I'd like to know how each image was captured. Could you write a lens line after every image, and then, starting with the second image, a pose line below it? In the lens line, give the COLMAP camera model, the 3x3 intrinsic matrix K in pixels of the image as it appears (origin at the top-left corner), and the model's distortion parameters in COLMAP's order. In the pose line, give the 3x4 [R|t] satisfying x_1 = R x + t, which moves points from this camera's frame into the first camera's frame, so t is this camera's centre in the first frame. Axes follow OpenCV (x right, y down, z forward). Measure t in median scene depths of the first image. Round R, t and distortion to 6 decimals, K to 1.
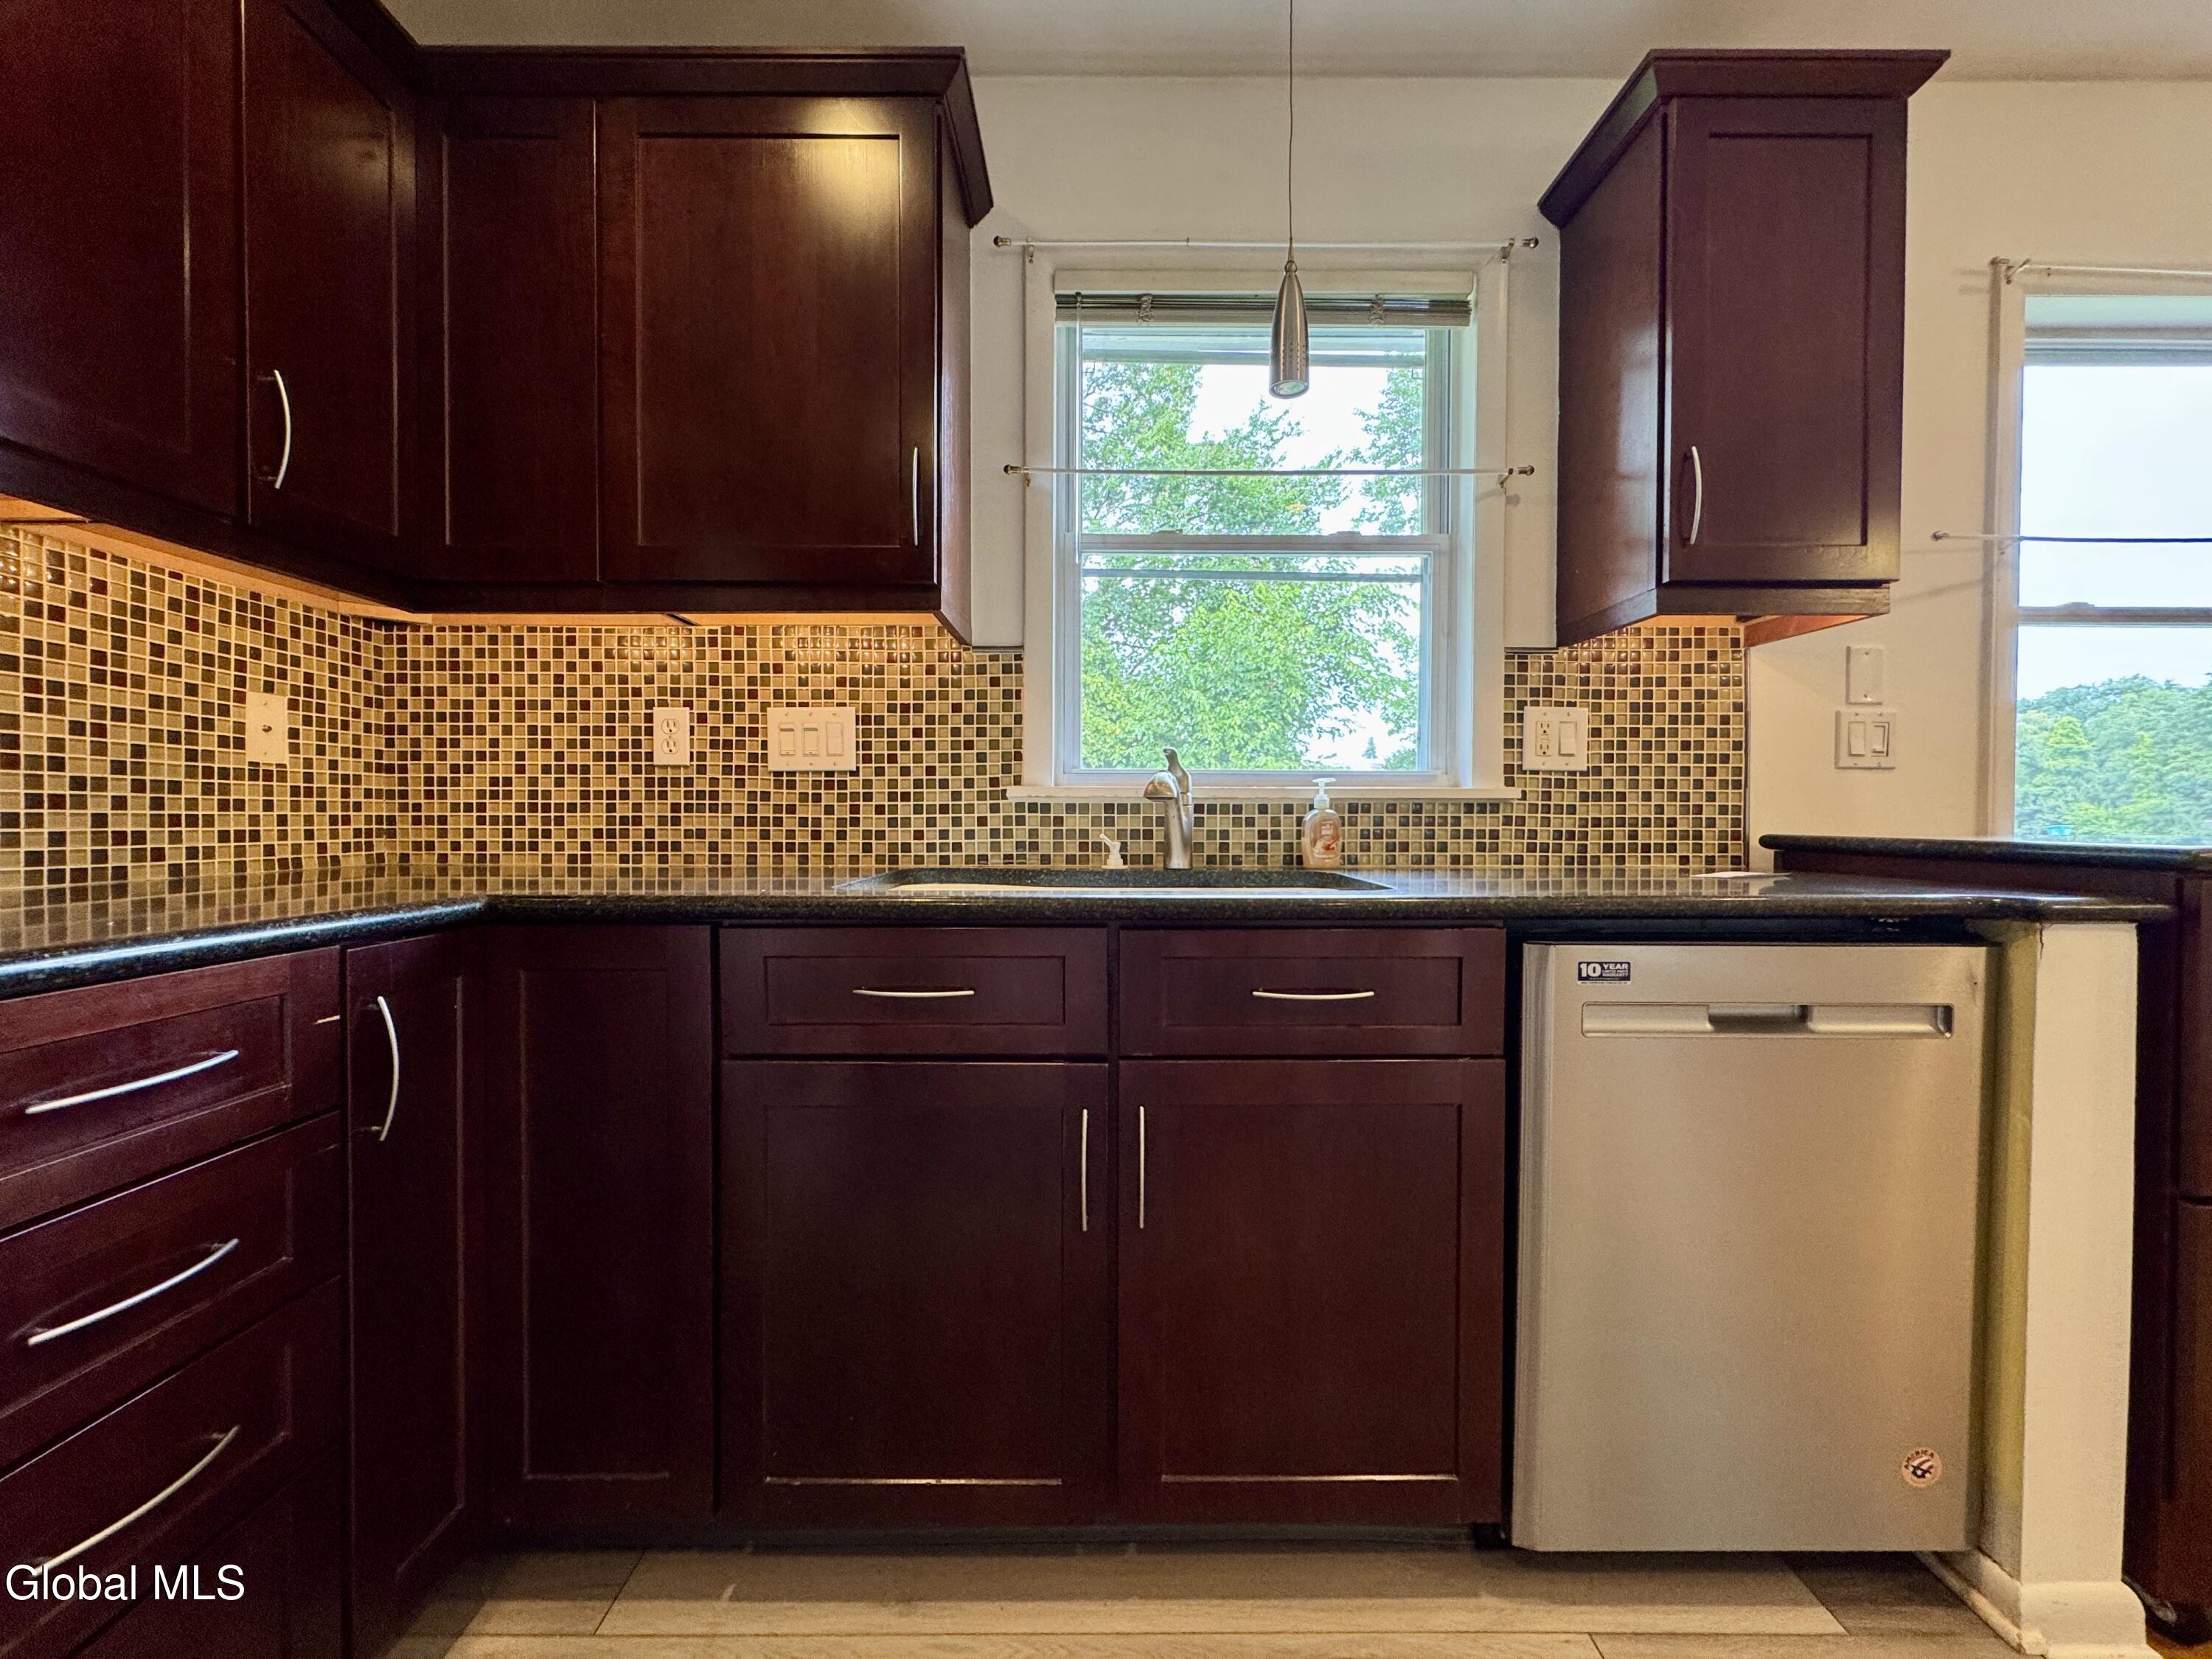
lens RADIAL K [[884.0, 0, 1105.4], [0, 884.0, 829.2], [0, 0, 1]] dist [0.000128, 0.000480]
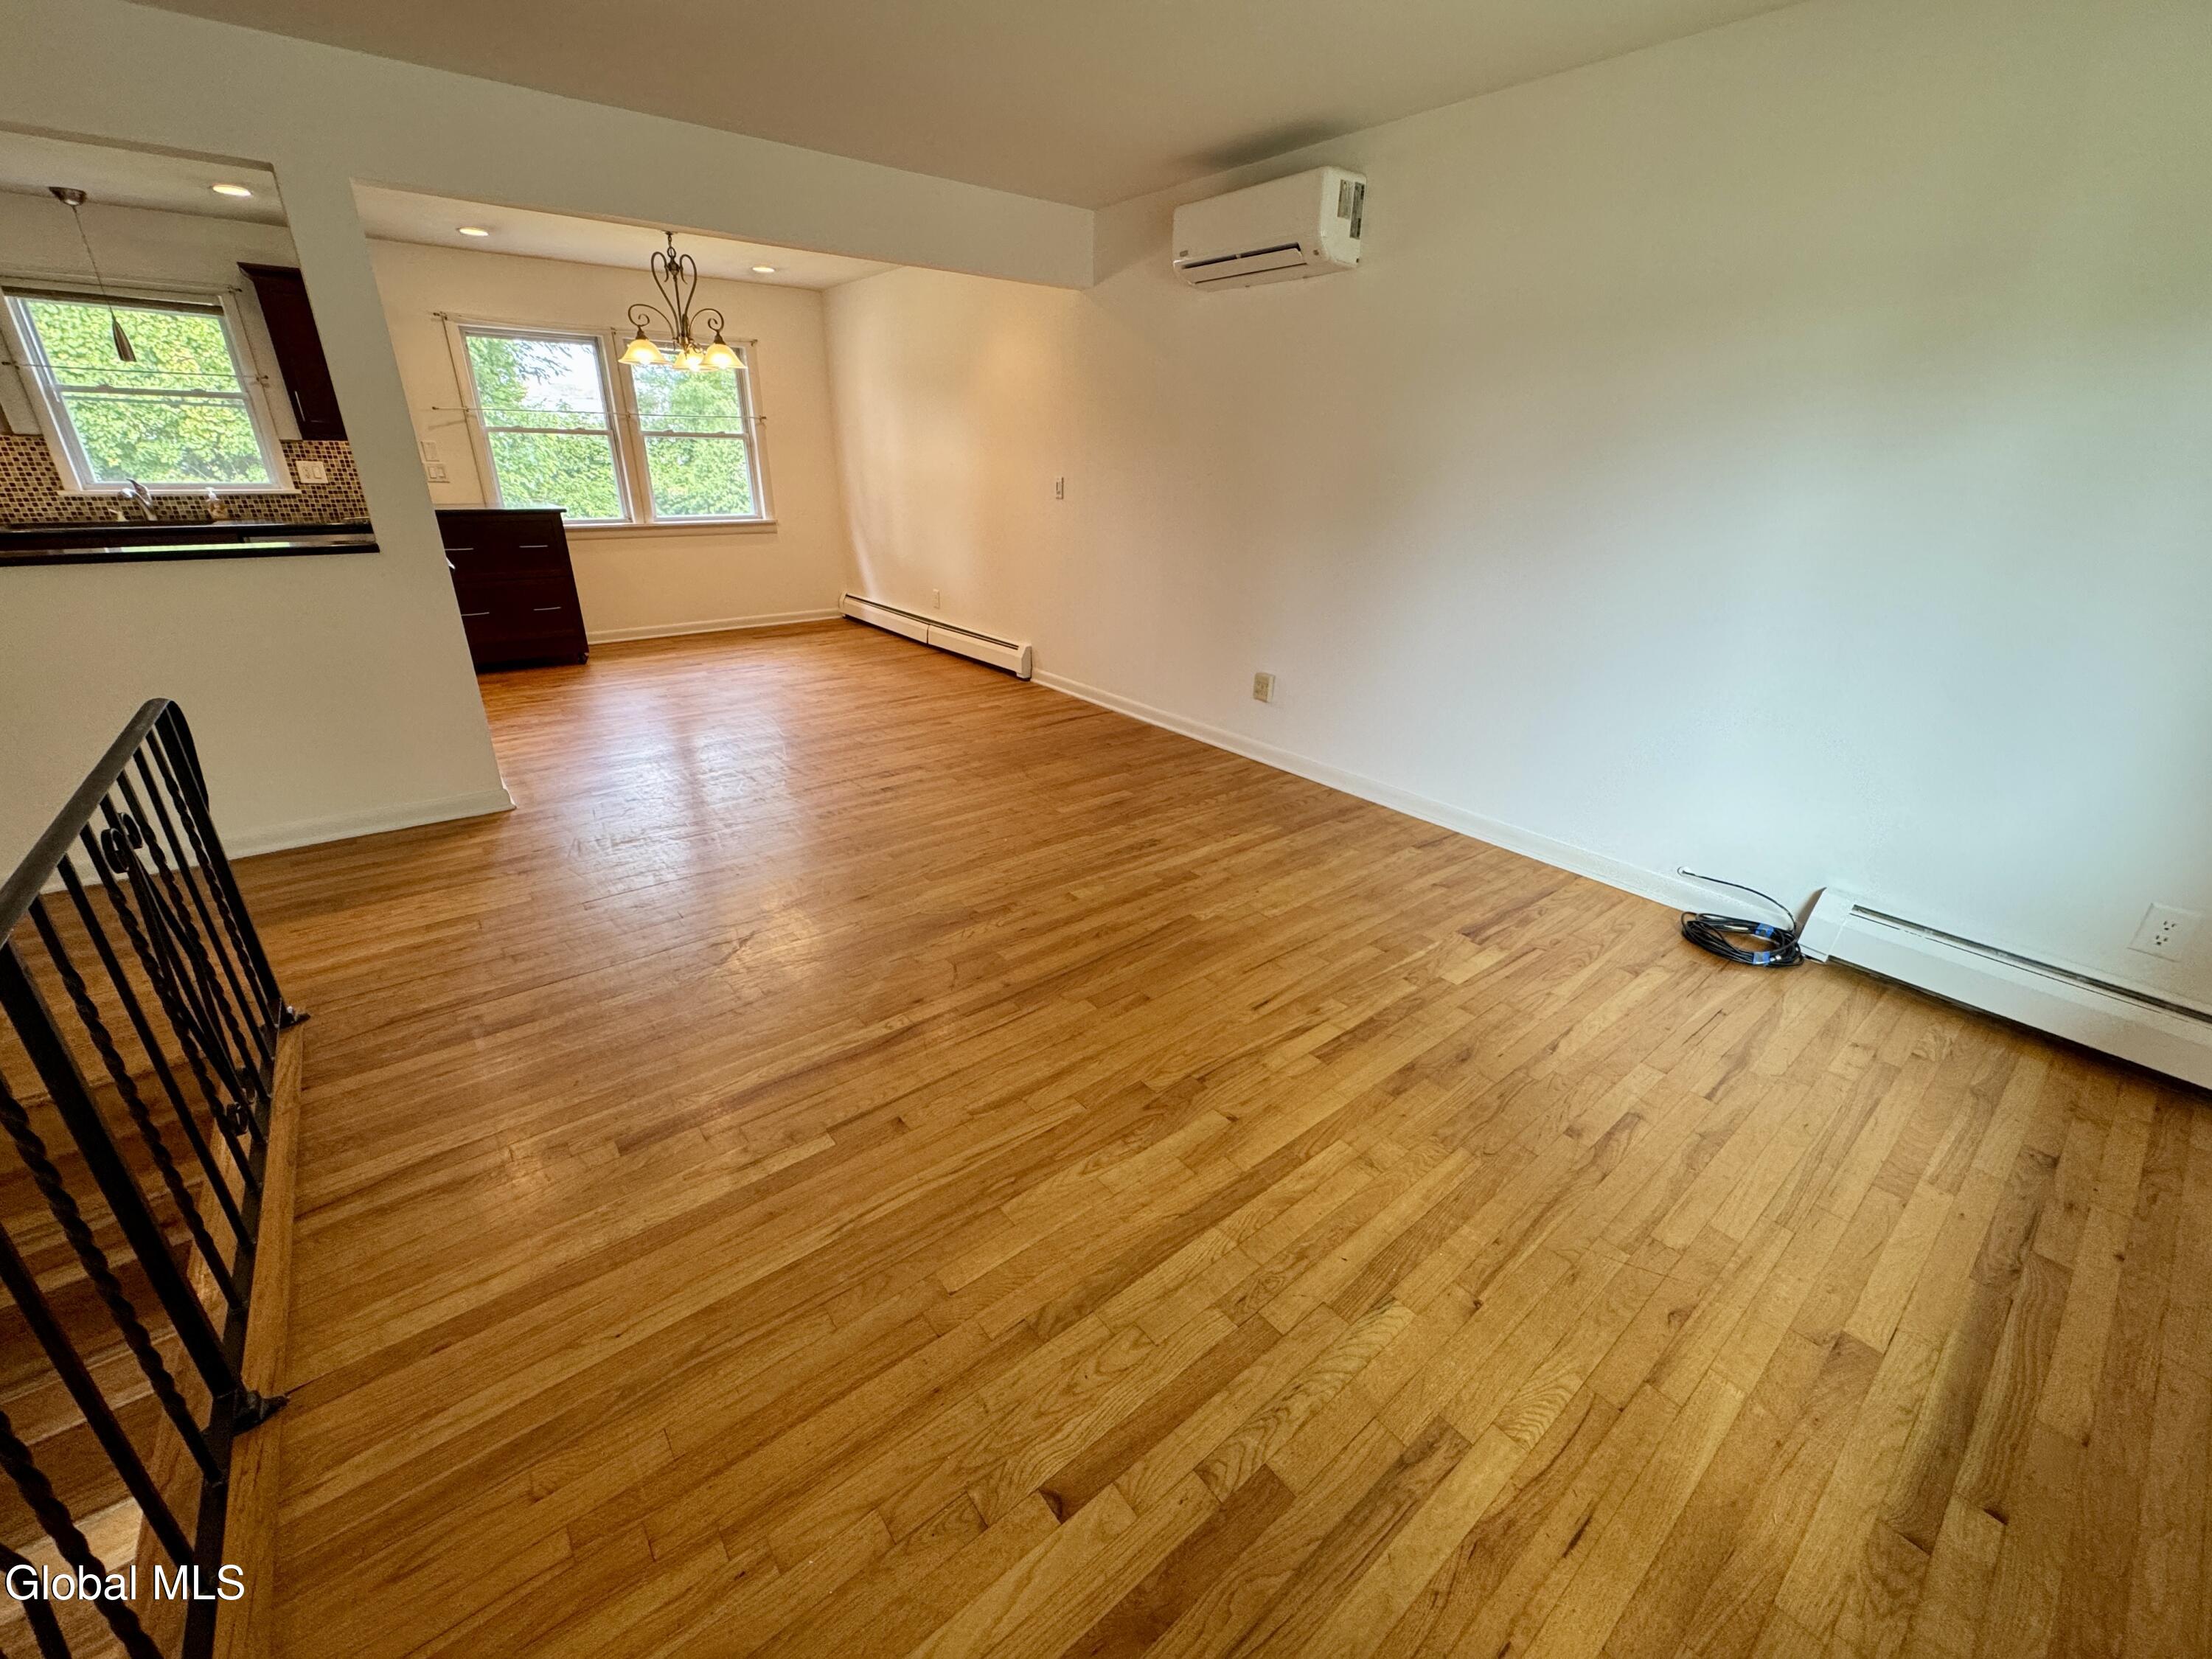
lens RADIAL K [[884.0, 0, 1101.6], [0, 884.0, 829.0], [0, 0, 1]] dist [0.000128, 0.000480]
pose [[0.780451, -0.232857, 0.580235, 0.578383], [-0.004782, 0.925805, 0.377972, -0.129480], [-0.625198, -0.297764, 0.721432, -3.307155]]
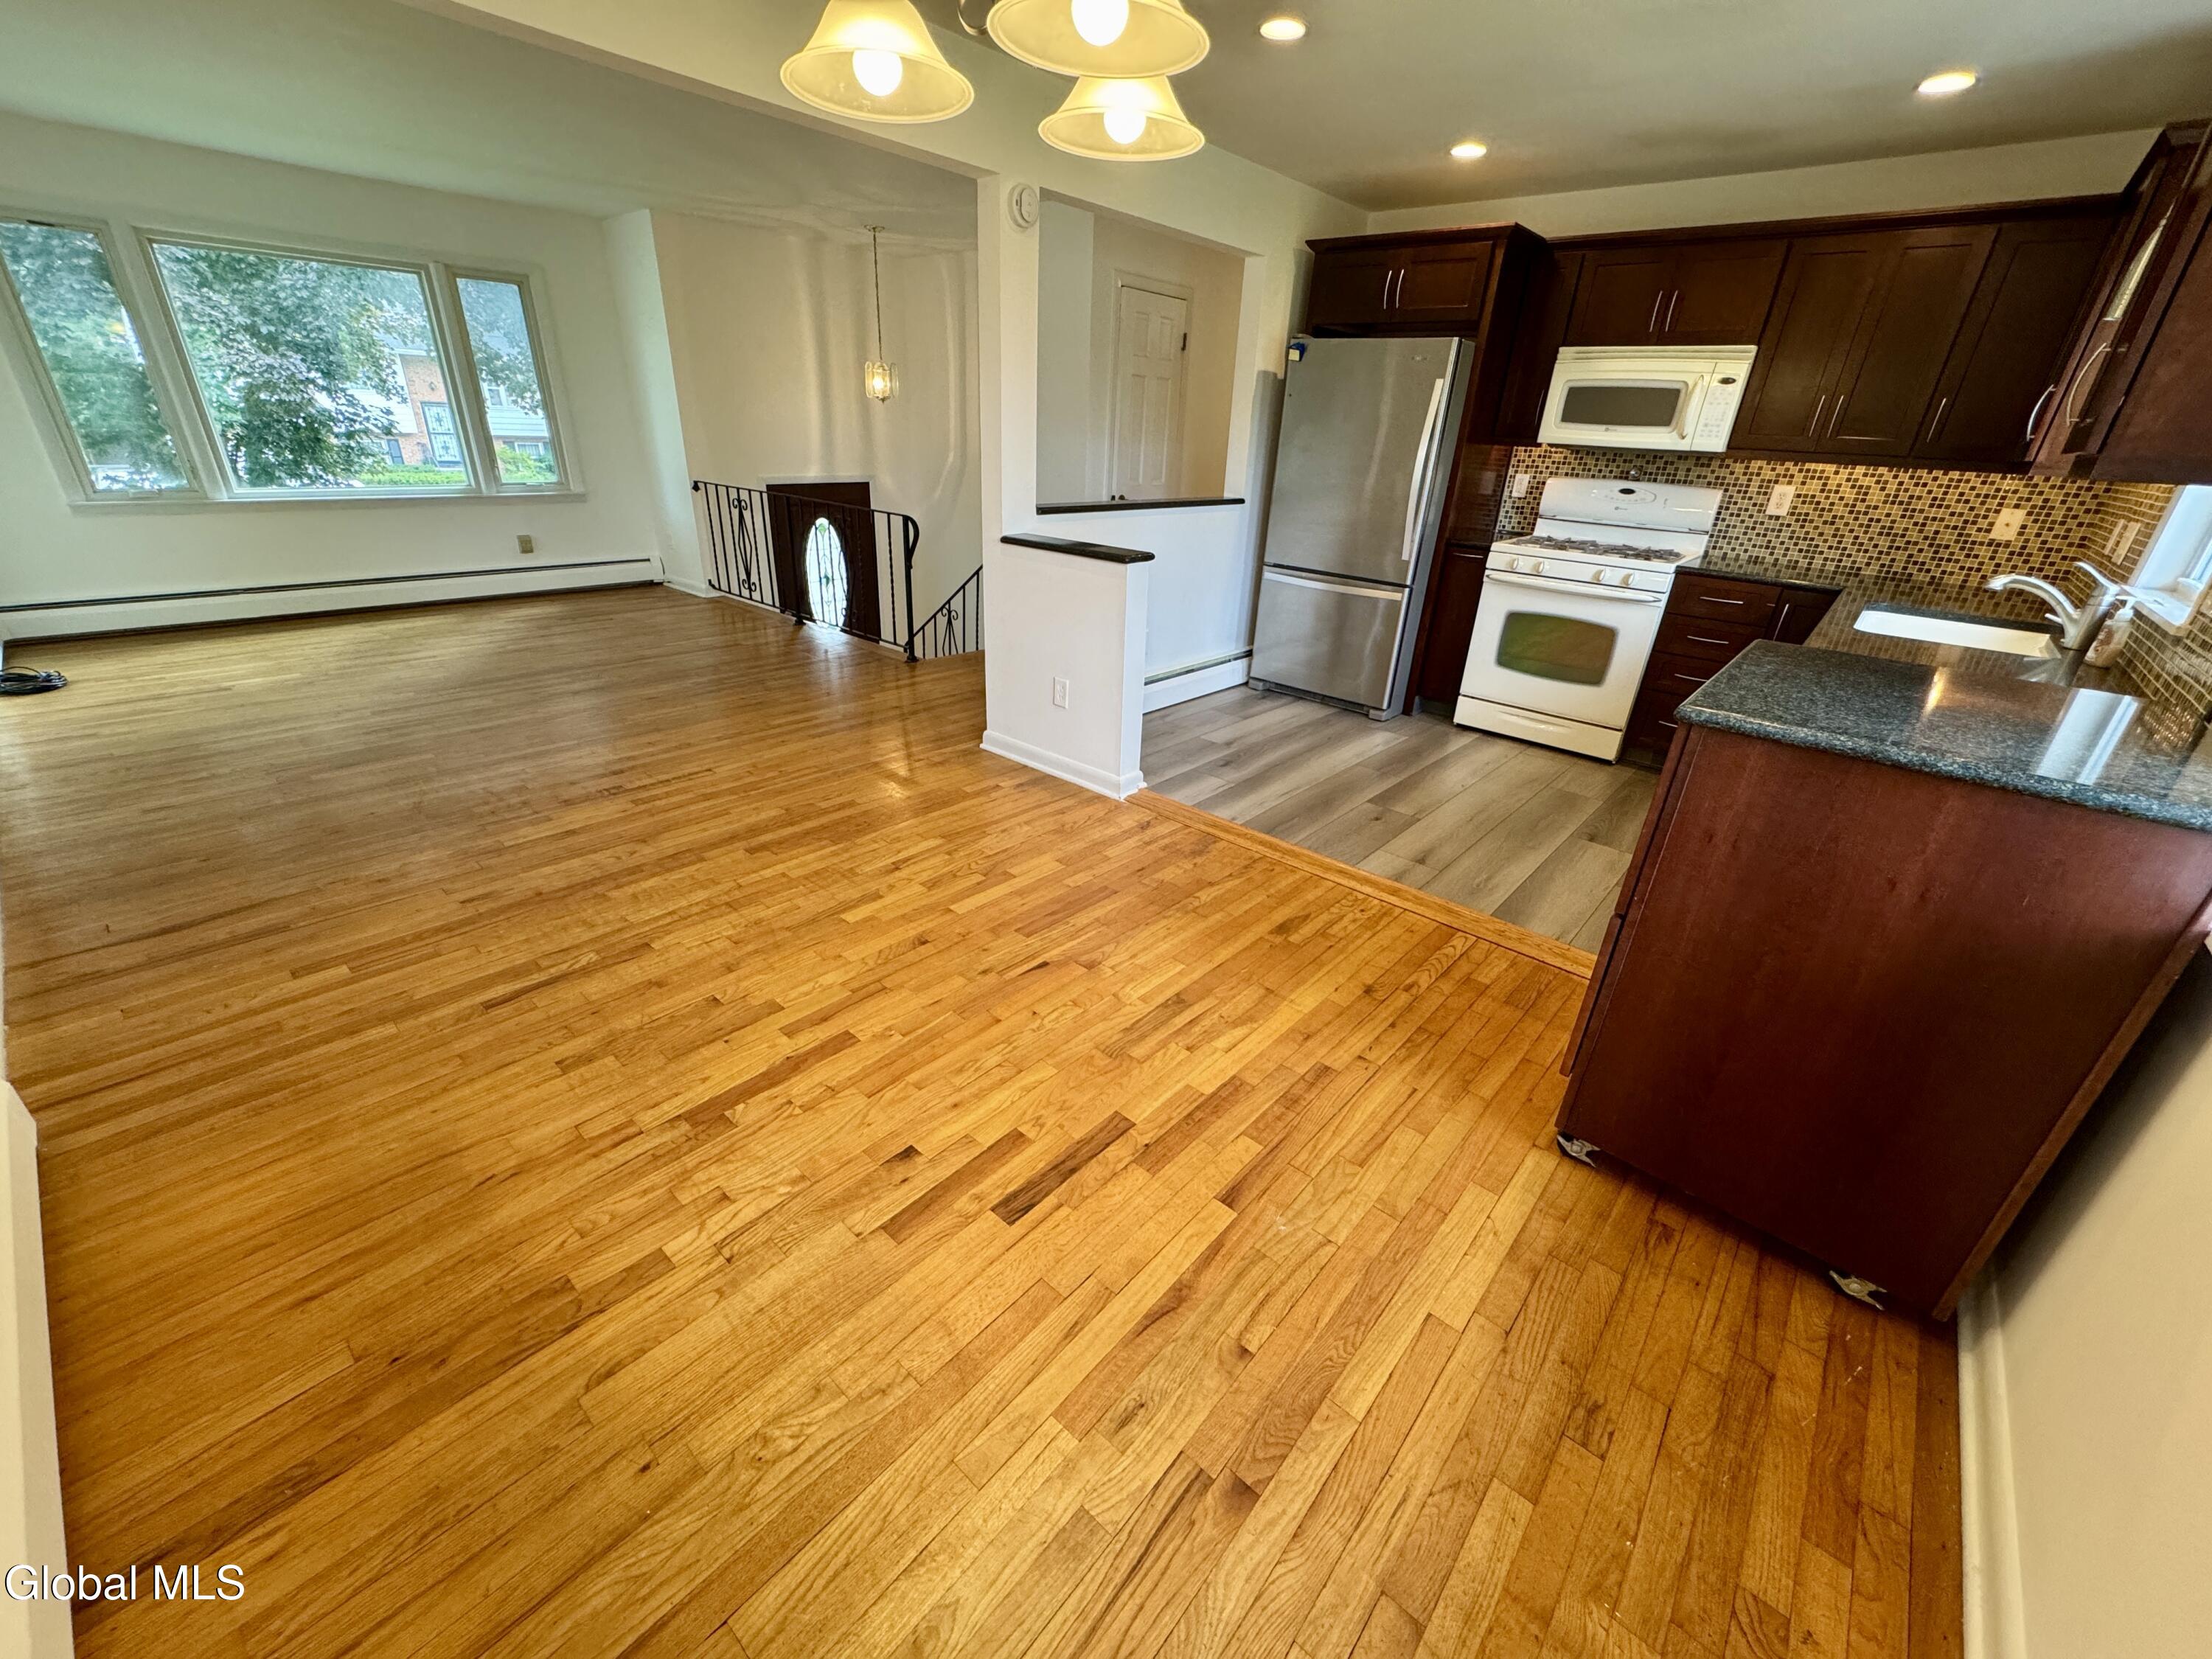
lens RADIAL K [[884.0, 0, 1103.3], [0, 884.0, 820.9], [0, 0, 1]] dist [0.000128, 0.000480]
pose [[-0.661287, 0.277410, -0.696953, 2.175214], [-0.063332, 0.905142, 0.420366, -0.204791], [0.747455, 0.322122, -0.580989, 0.706391]]
